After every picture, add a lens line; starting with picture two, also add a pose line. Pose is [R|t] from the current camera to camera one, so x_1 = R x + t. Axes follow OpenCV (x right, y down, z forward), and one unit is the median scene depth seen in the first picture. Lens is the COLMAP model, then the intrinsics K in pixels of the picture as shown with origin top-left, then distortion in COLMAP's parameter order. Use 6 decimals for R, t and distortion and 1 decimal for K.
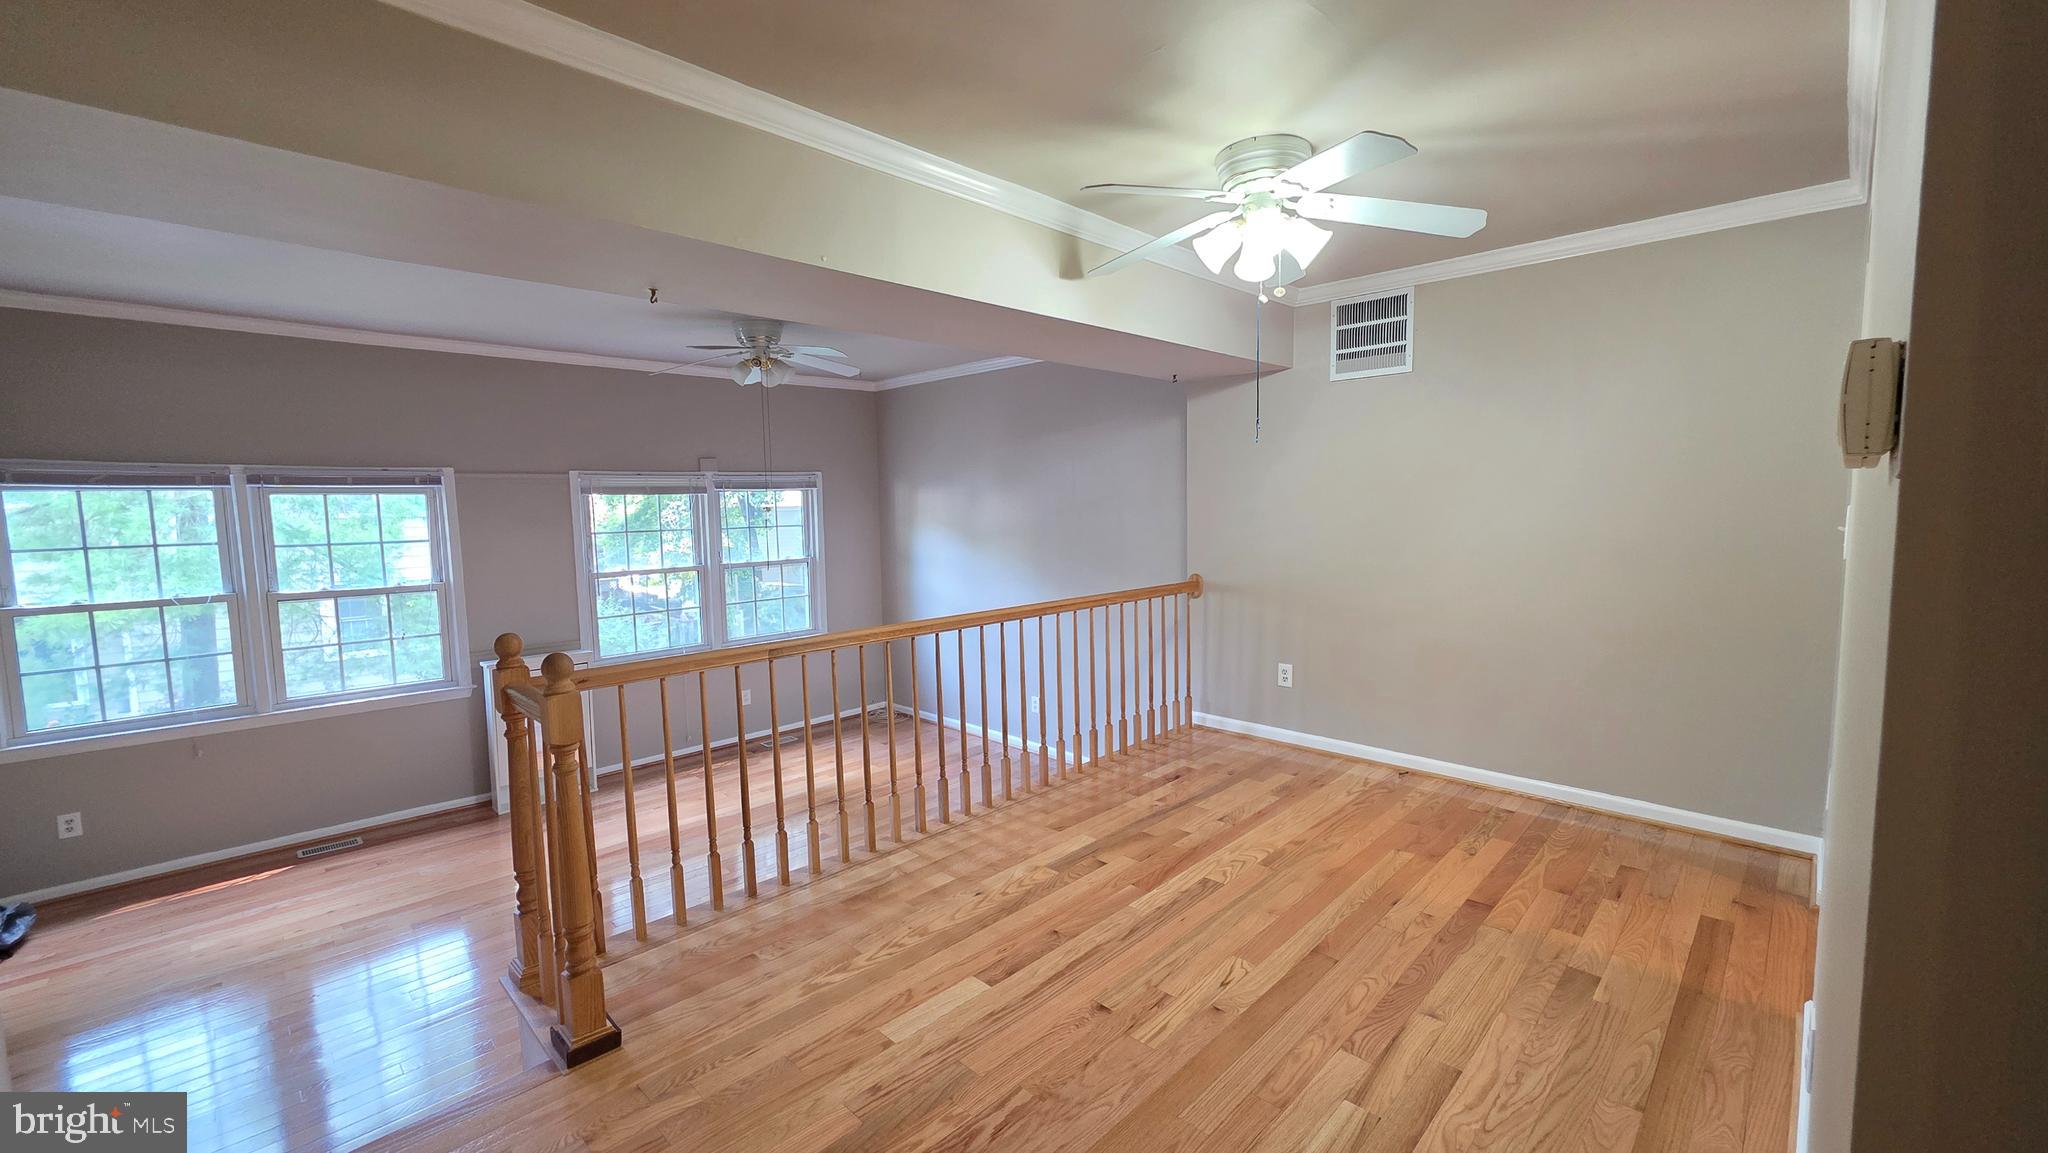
lens RADIAL K [[817.9, 0, 1006.4], [0, 817.9, 580.4], [0, 0, 1]] dist [-0.007364, -0.000174]
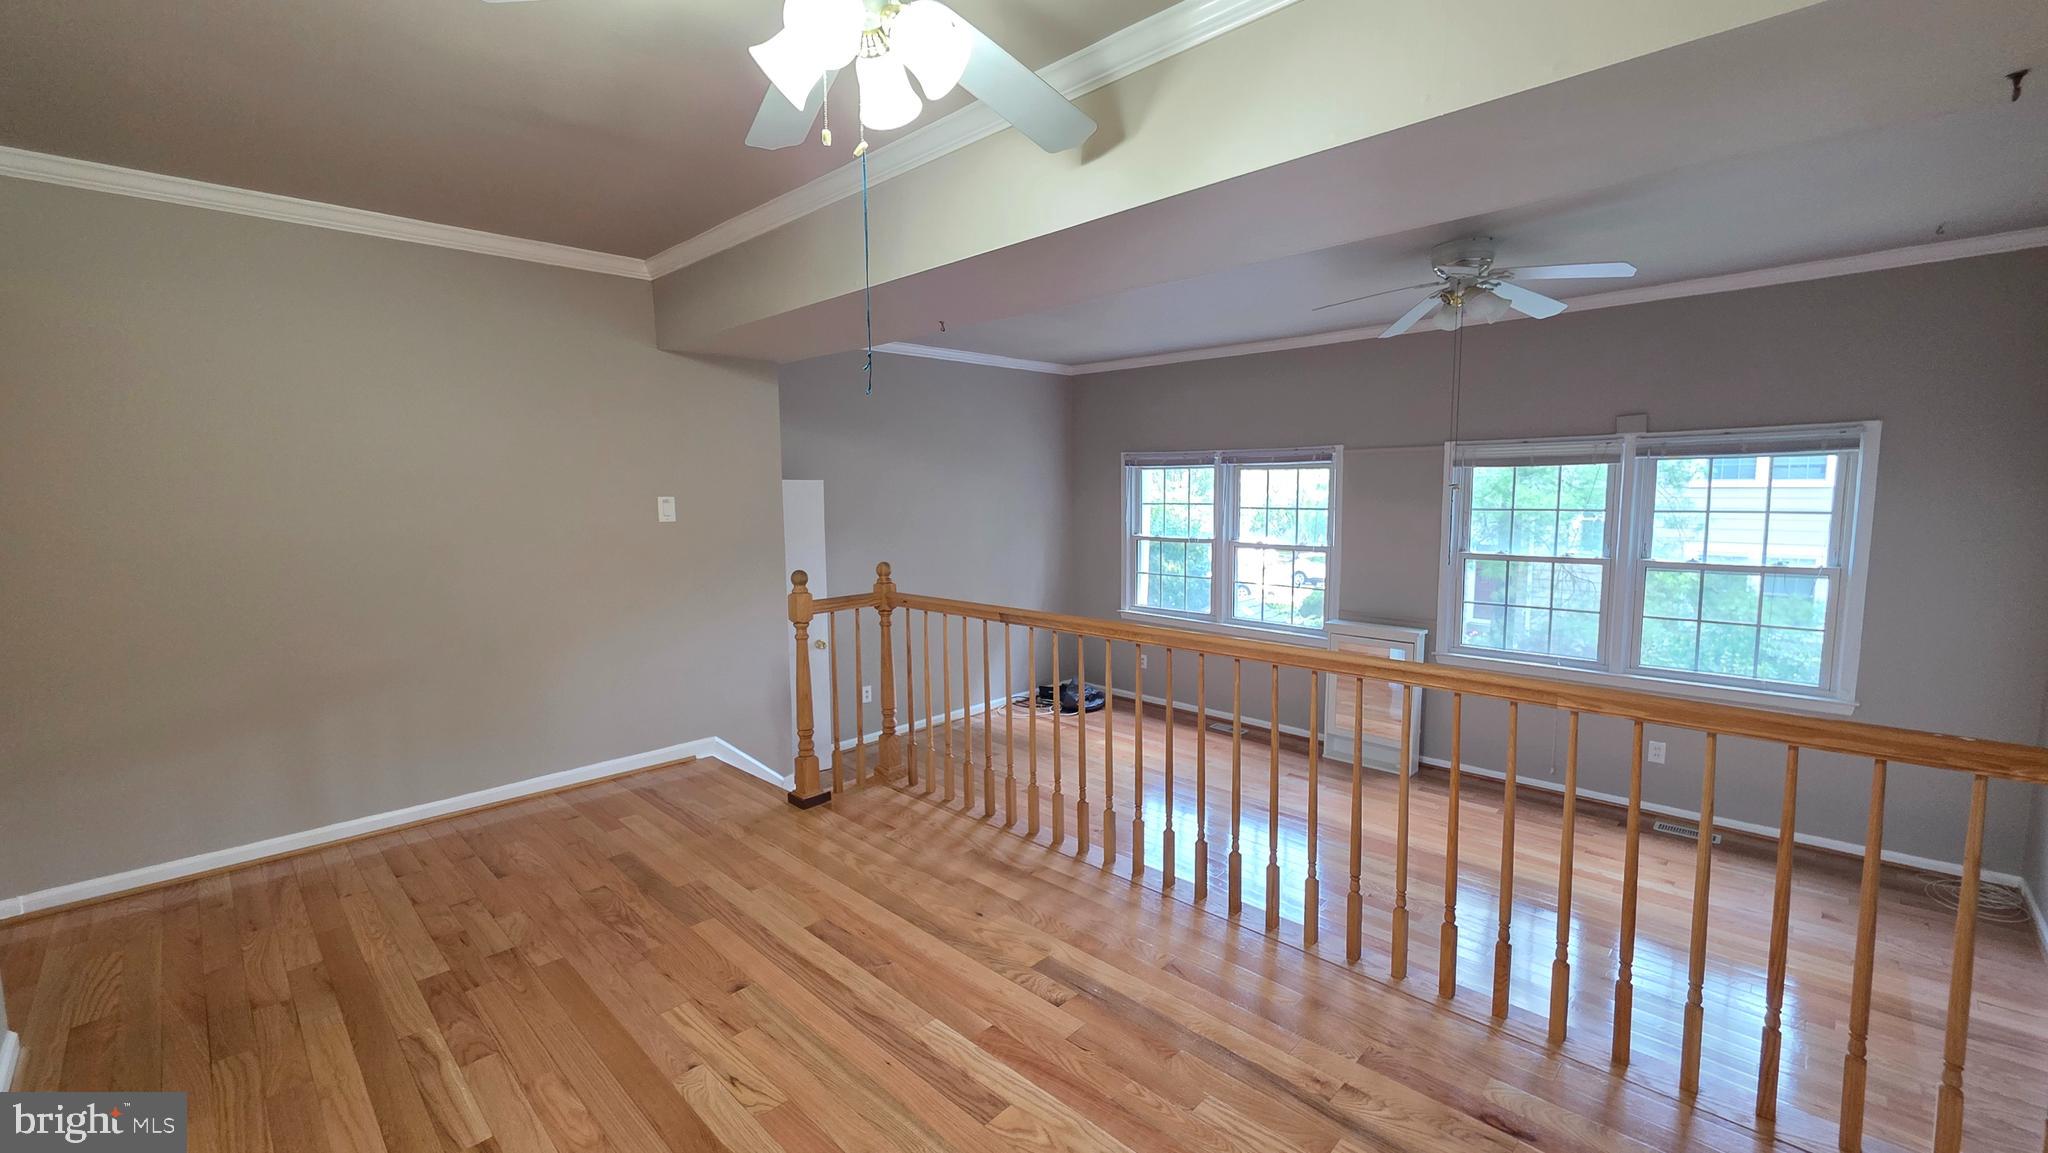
lens RADIAL K [[817.9, 0, 1011.0], [0, 817.9, 570.0], [0, 0, 1]] dist [-0.007364, -0.000174]
pose [[0.008696, 0.112918, -0.993566, 0.490542], [-0.087102, 0.989913, 0.111740, -0.059050], [0.996161, 0.085570, 0.018443, 0.587149]]
